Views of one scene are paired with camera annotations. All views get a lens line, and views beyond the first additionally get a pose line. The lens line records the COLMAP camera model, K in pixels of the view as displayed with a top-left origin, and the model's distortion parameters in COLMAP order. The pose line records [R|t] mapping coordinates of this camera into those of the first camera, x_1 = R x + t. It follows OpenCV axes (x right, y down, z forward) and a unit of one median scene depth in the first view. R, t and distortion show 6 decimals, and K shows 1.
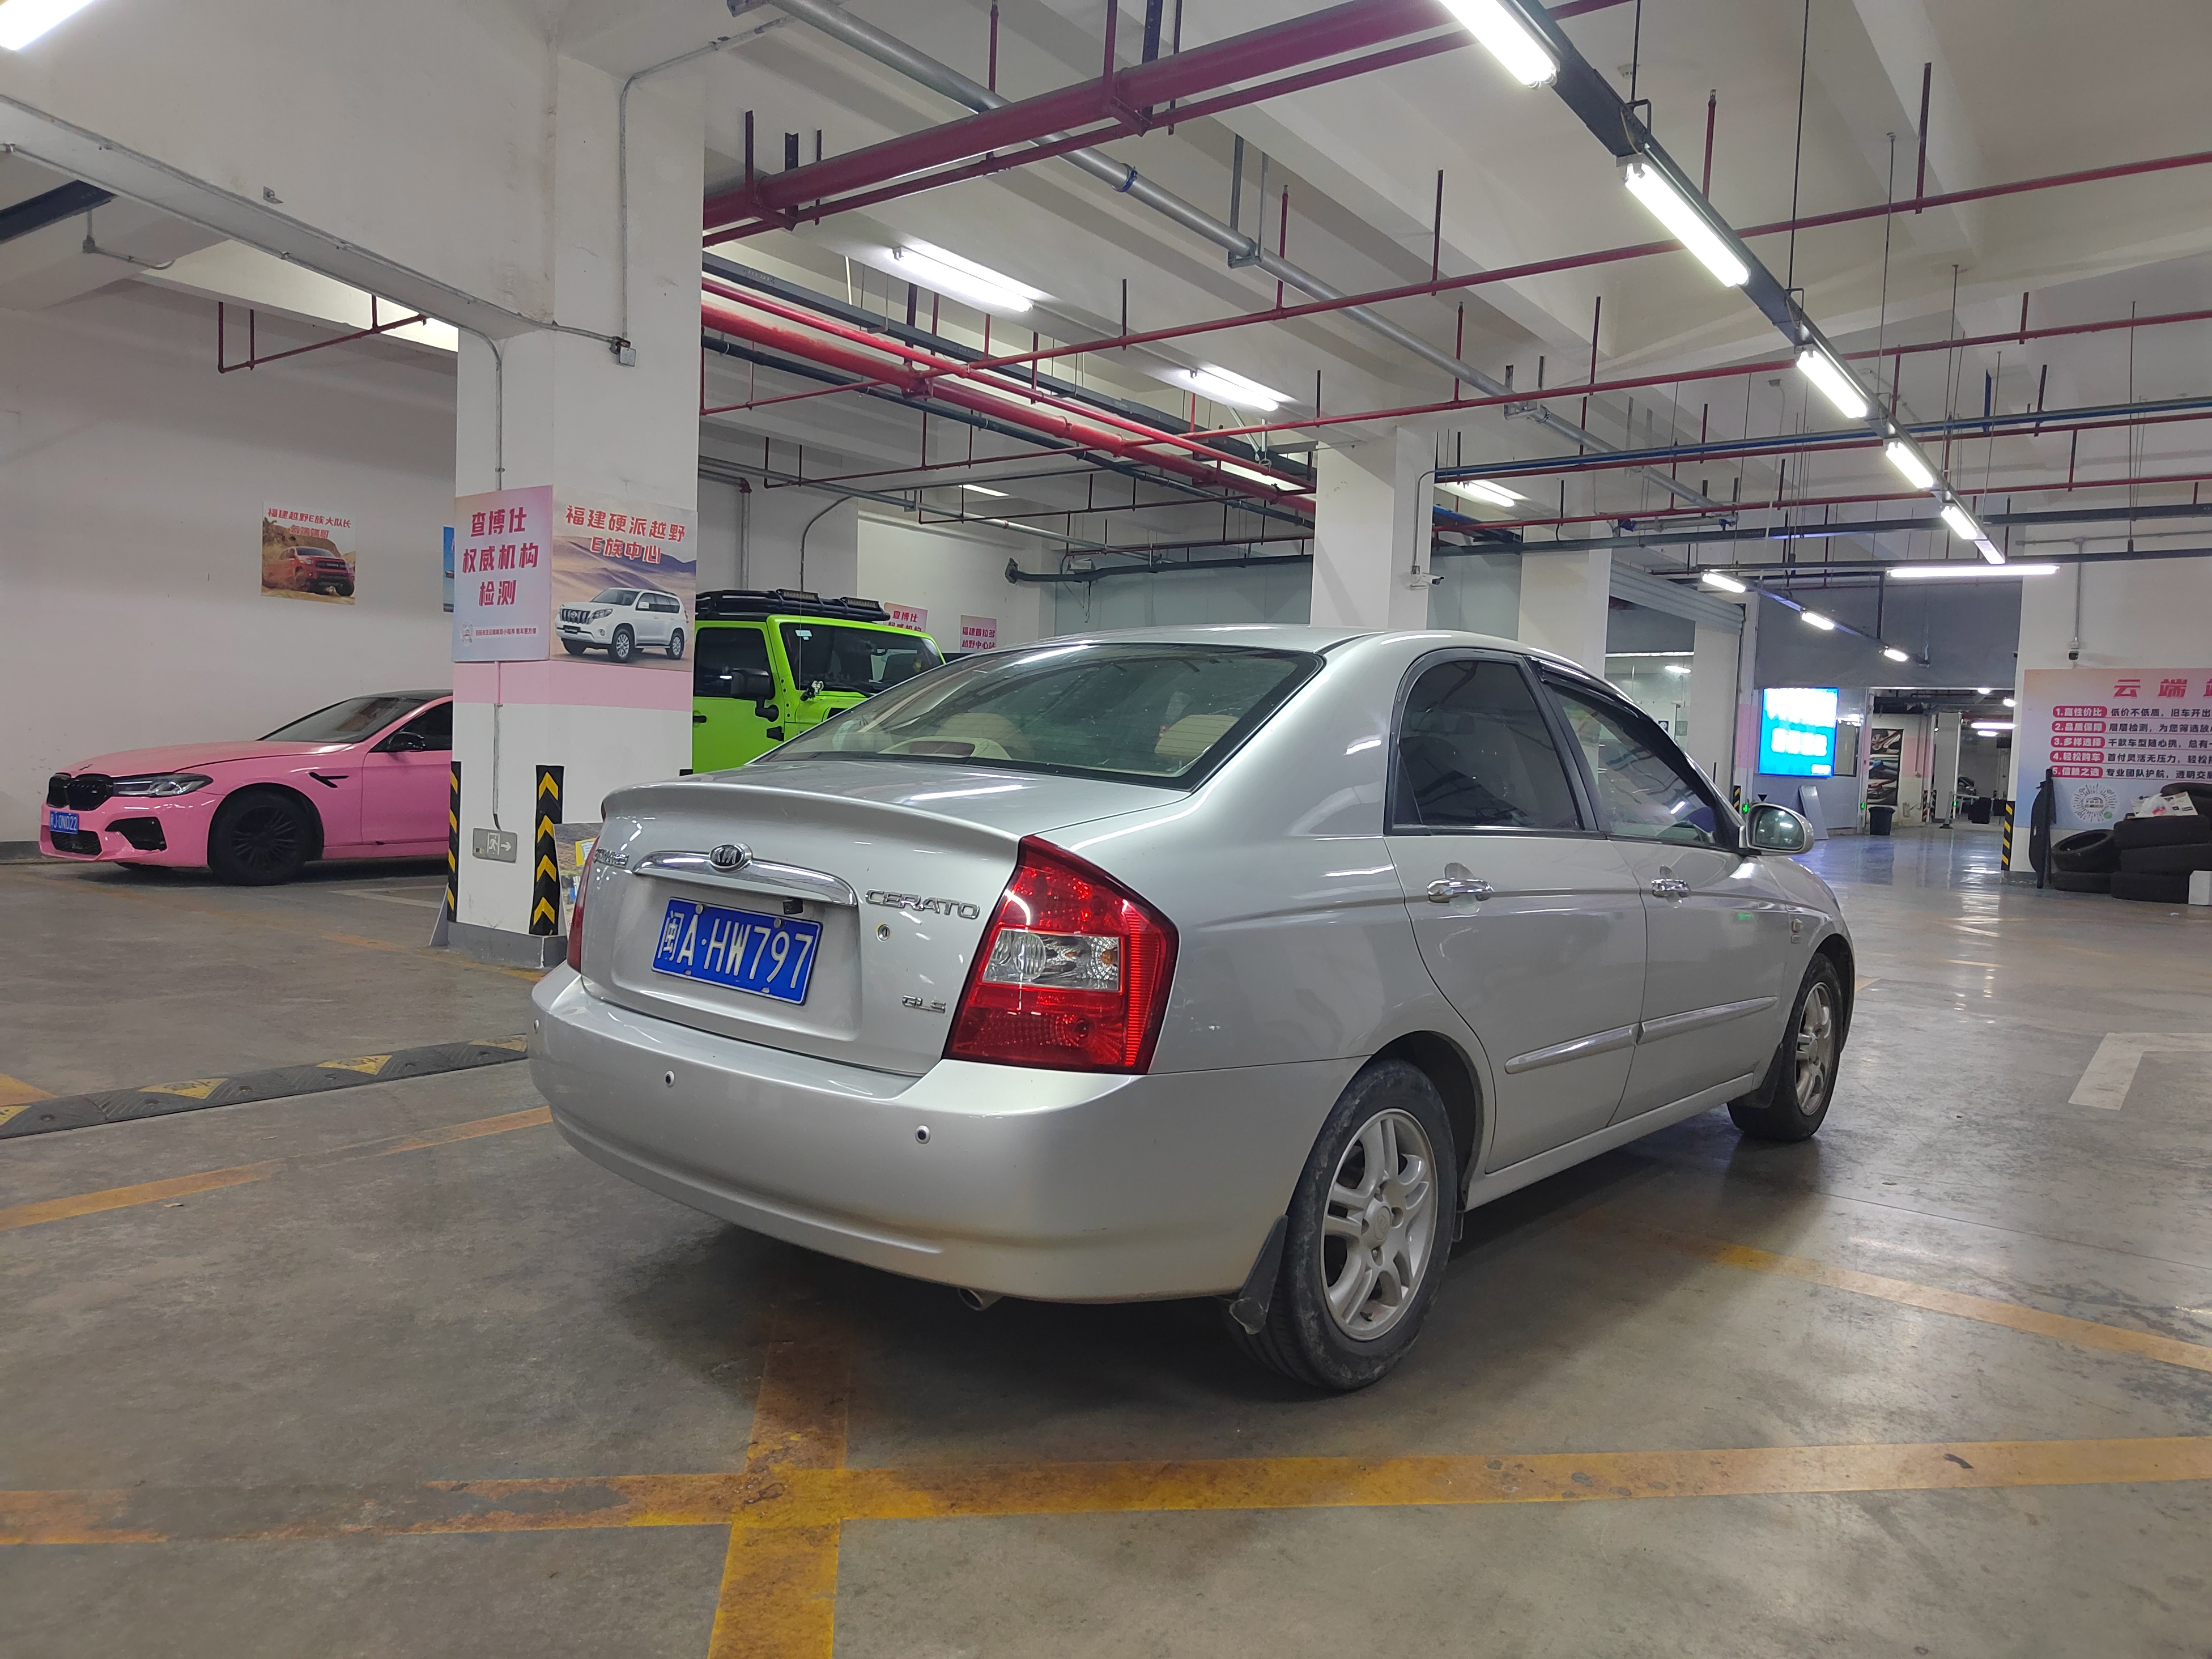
lens RADIAL K [[1492.0, 0, 1096.3], [0, 1492.0, 833.9], [0, 0, 1]] dist [0.047665, -0.040993]
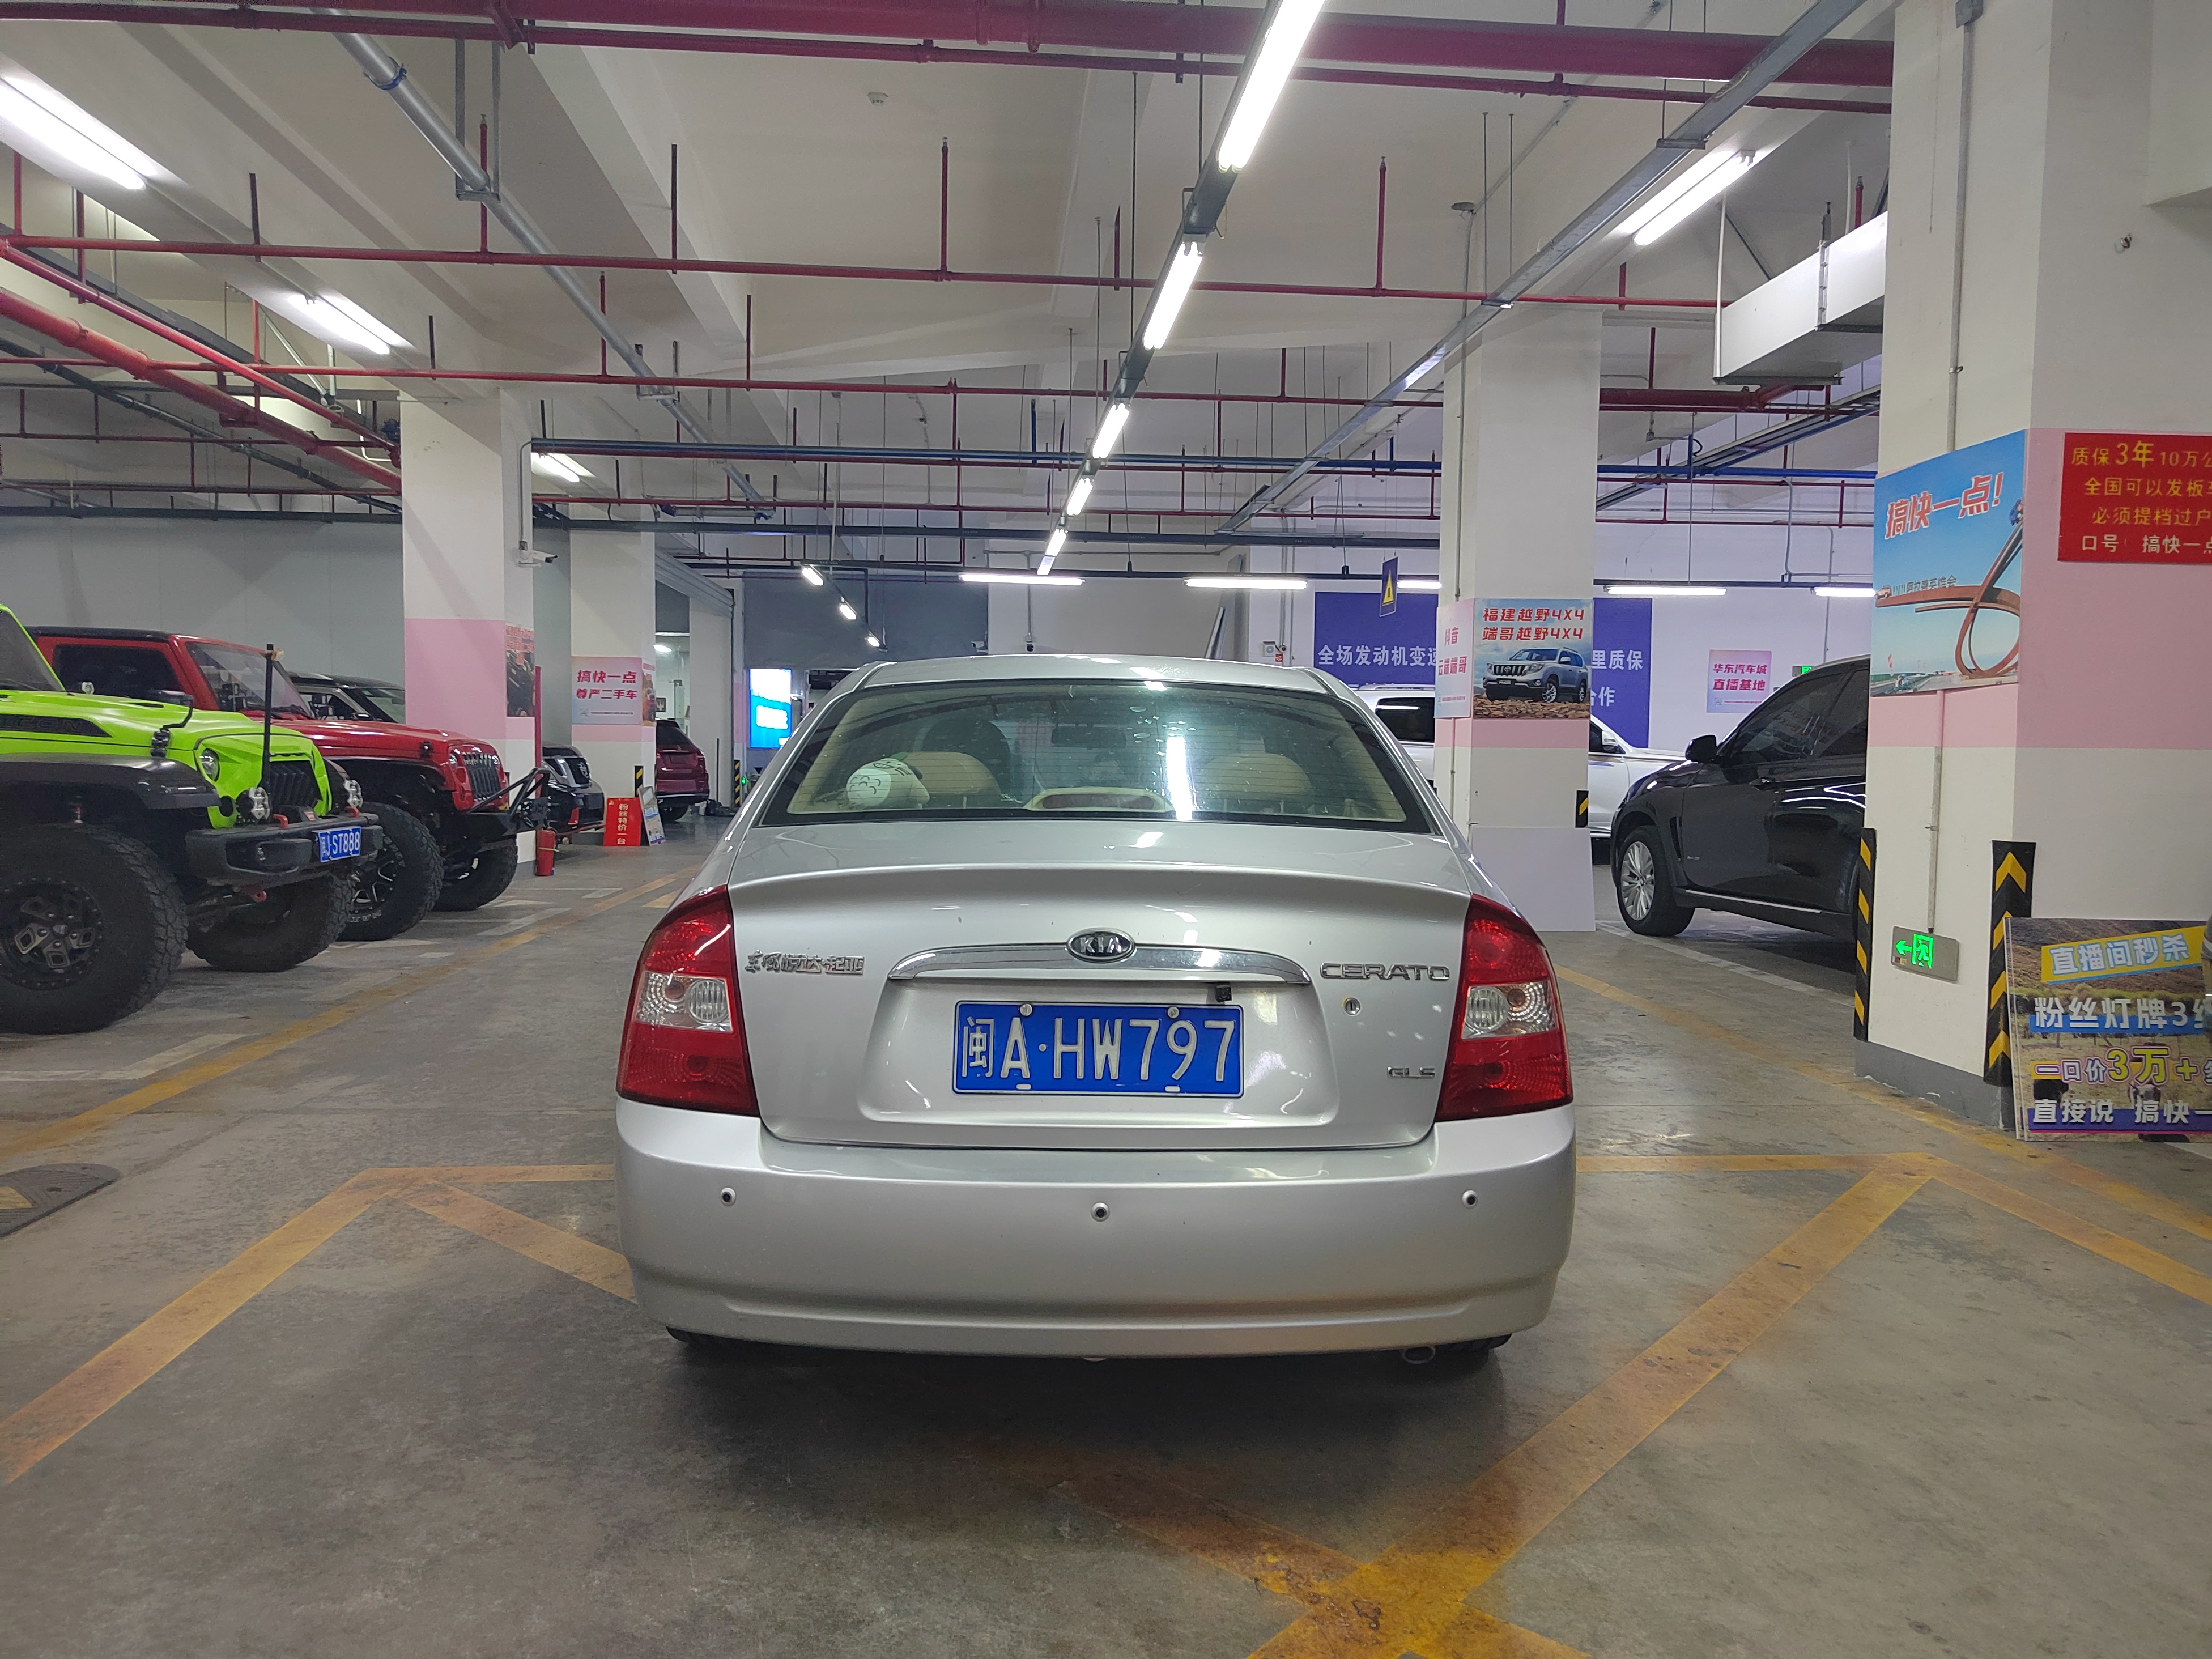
lens RADIAL K [[1504.6, 0, 1082.2], [0, 1504.6, 827.1], [0, 0, 1]] dist [0.010890, 0.002976]
pose [[0.748572, -0.063967, 0.659961, -0.642264], [0.053893, 0.997912, 0.035594, -0.065735], [-0.660860, 0.008922, 0.750456, 0.274391]]
